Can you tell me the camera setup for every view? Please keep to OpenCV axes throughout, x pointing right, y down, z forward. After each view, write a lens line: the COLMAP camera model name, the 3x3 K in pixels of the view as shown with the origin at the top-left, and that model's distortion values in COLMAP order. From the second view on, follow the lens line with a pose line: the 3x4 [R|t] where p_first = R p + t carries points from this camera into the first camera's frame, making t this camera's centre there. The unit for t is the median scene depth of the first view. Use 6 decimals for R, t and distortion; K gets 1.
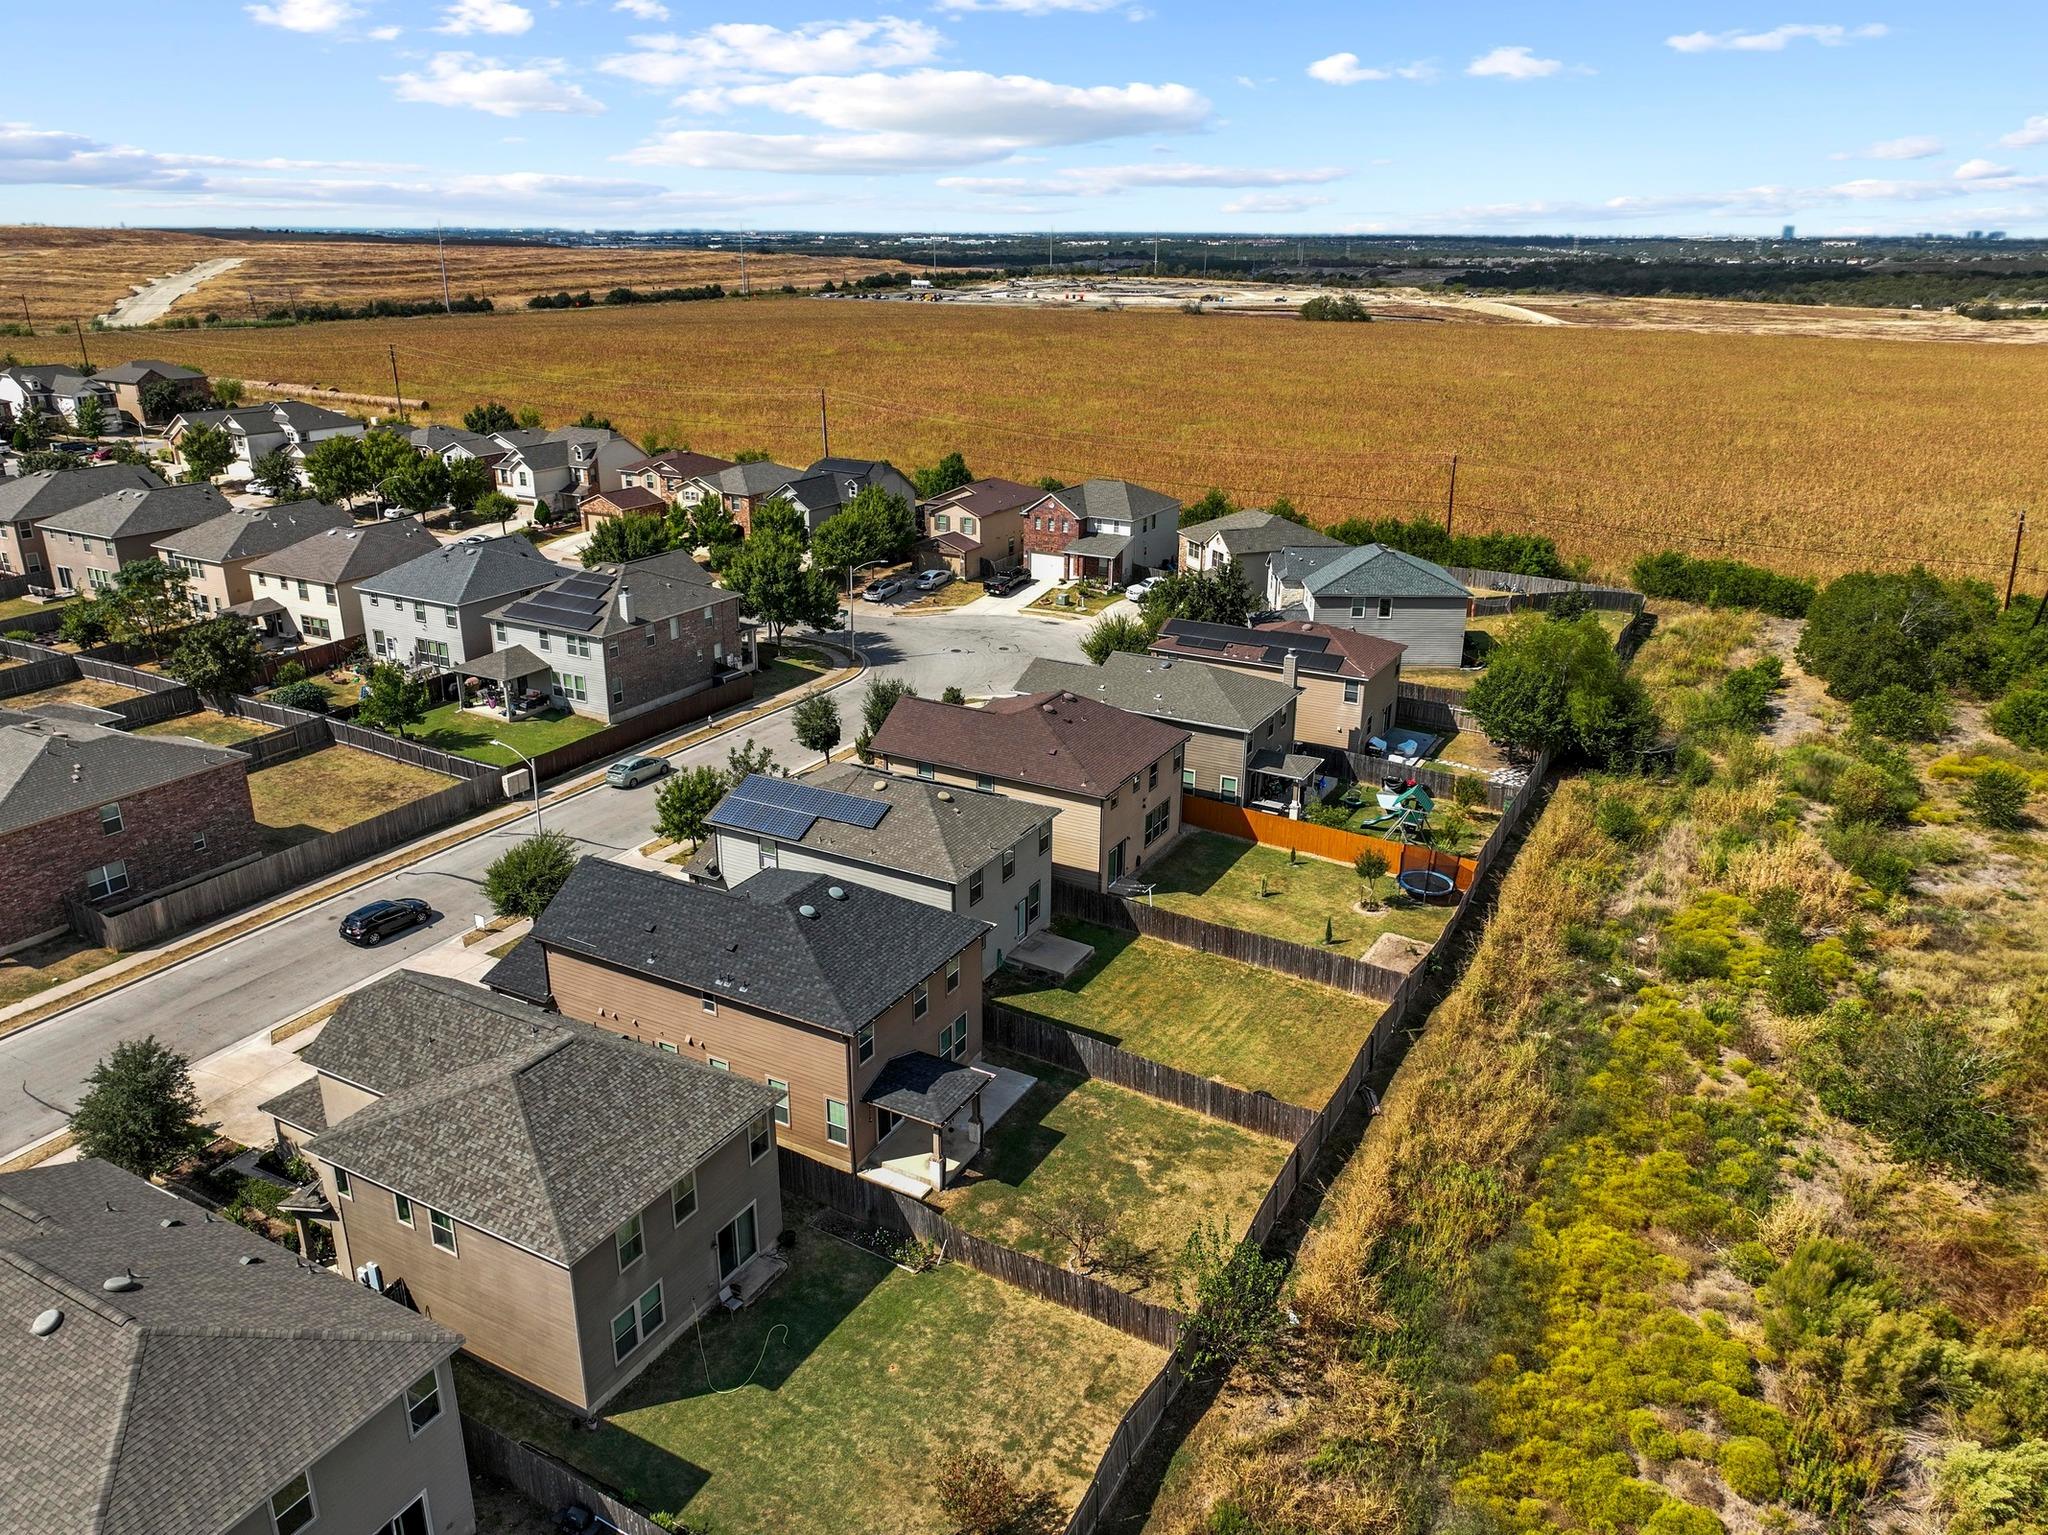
lens RADIAL K [[1440.9, 0, 1030.5], [0, 1440.9, 764.2], [0, 0, 1]] dist [0.004244, 0.003977]
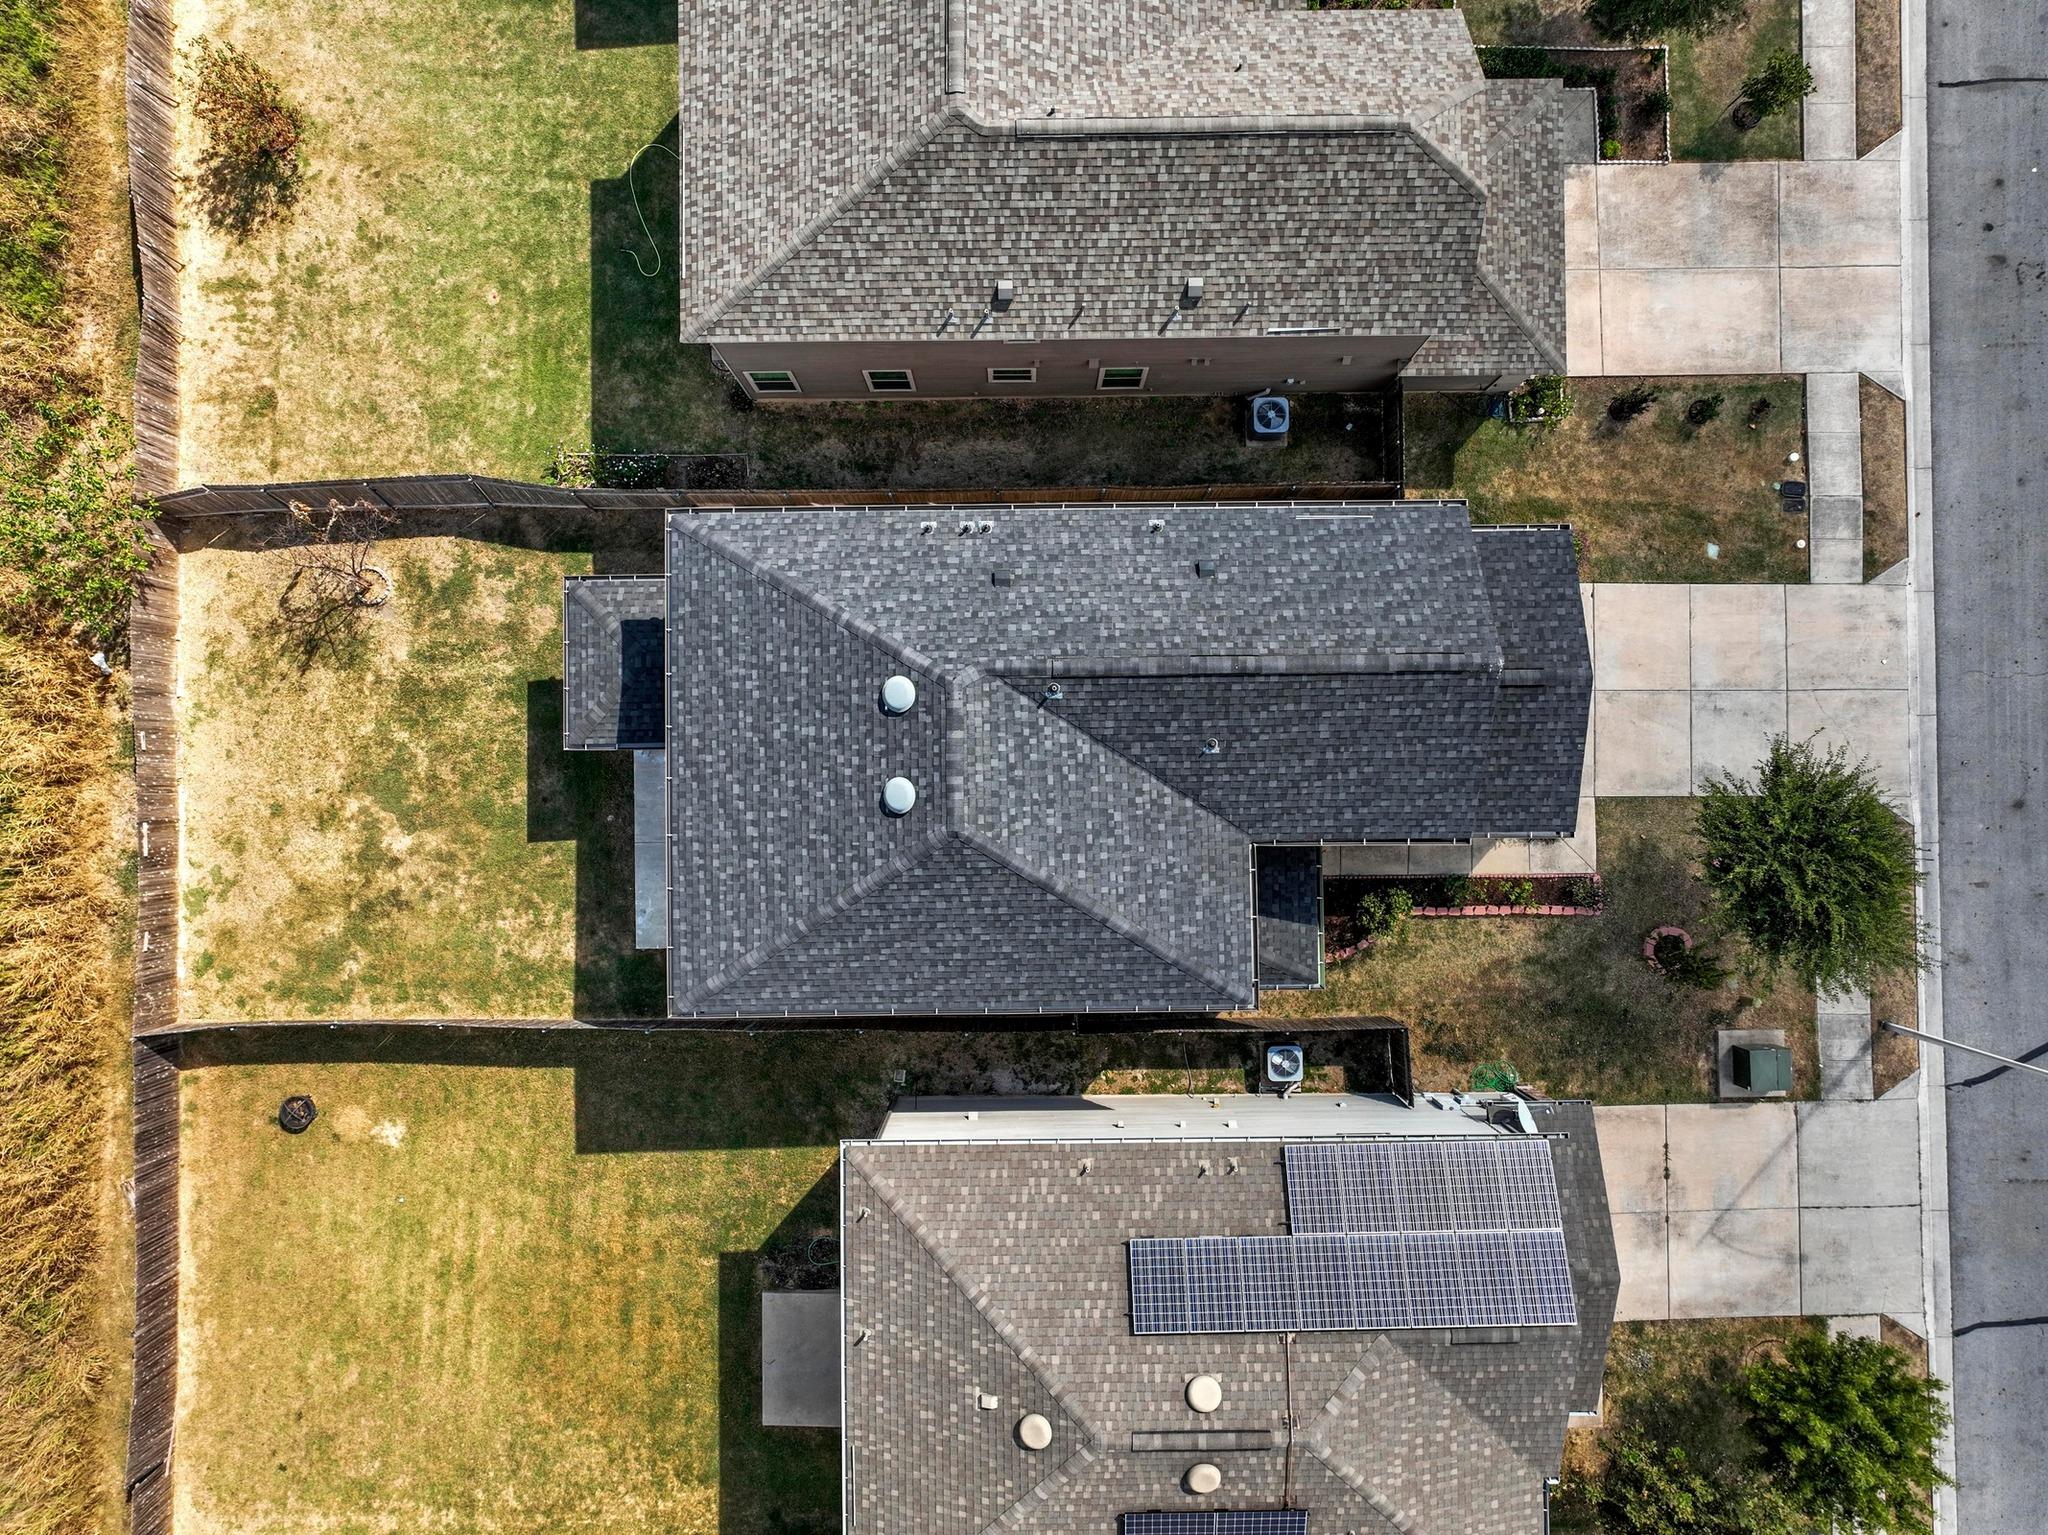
lens RADIAL K [[1440.9, 0, 1030.5], [0, 1440.9, 764.2], [0, 0, 1]] dist [0.004244, 0.003977]
pose [[-0.872962, 0.487701, -0.009221, -0.181369], [-0.169584, -0.285713, 0.943191, -0.369752], [0.457360, 0.824934, 0.332123, 0.895394]]
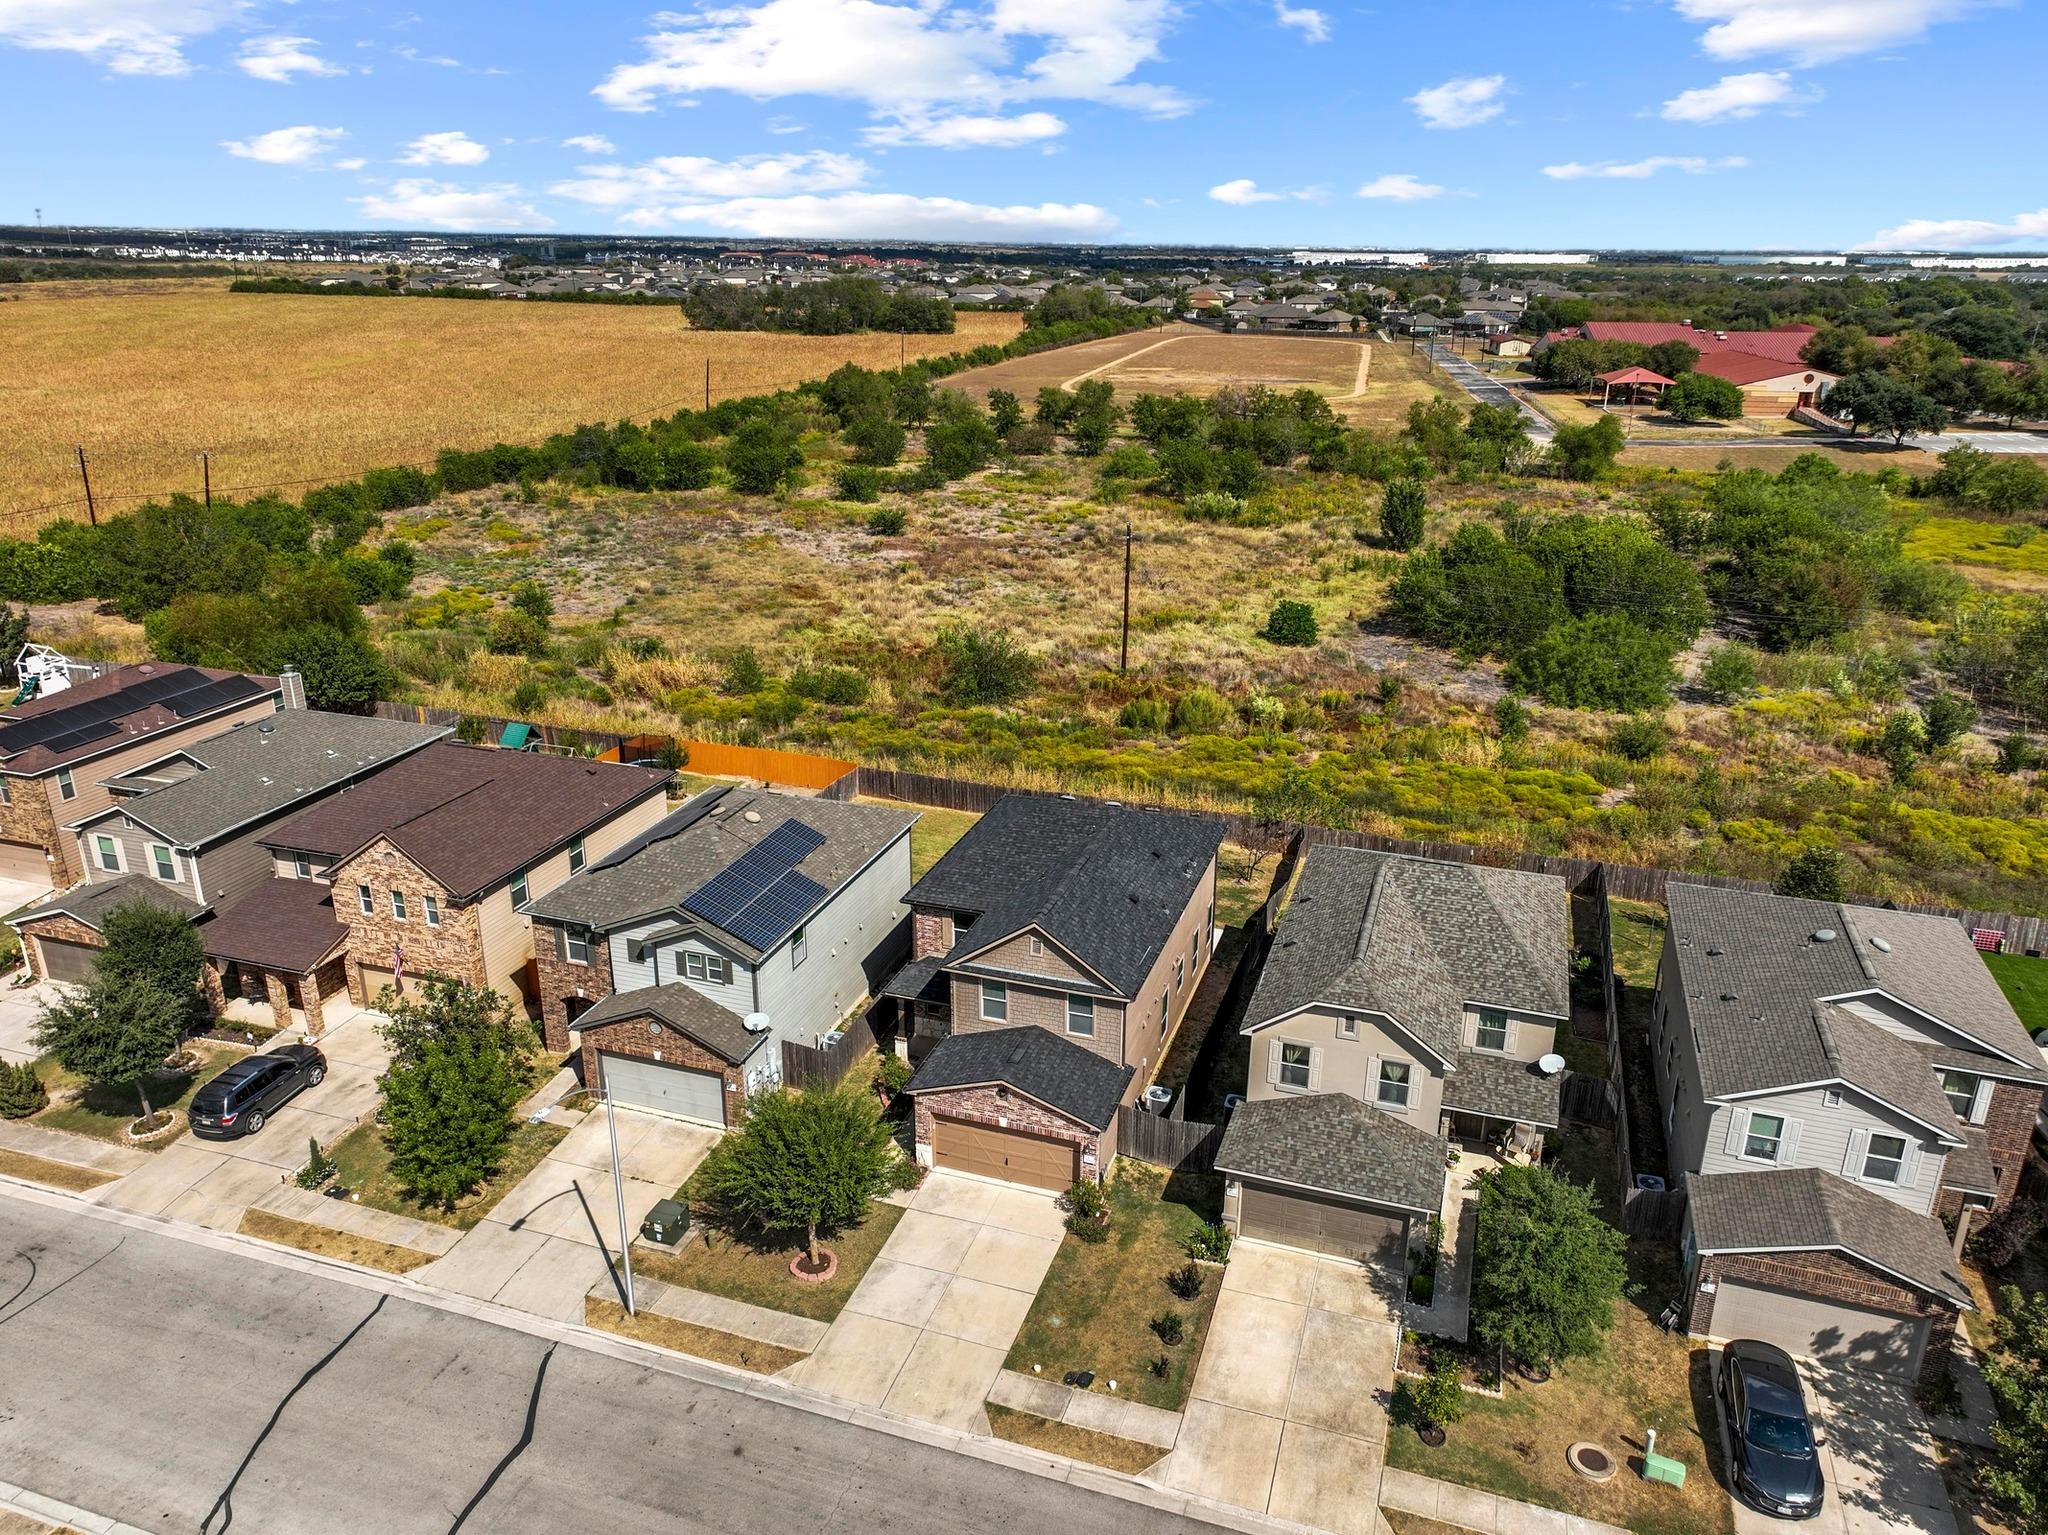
lens RADIAL K [[1440.9, 0, 1030.5], [0, 1440.9, 764.2], [0, 0, 1]] dist [0.004244, 0.003977]
pose [[-0.173376, -0.343789, 0.922903, -1.094784], [0.331776, 0.861932, 0.383404, -0.338264], [-0.927289, 0.372670, -0.035378, 1.098348]]
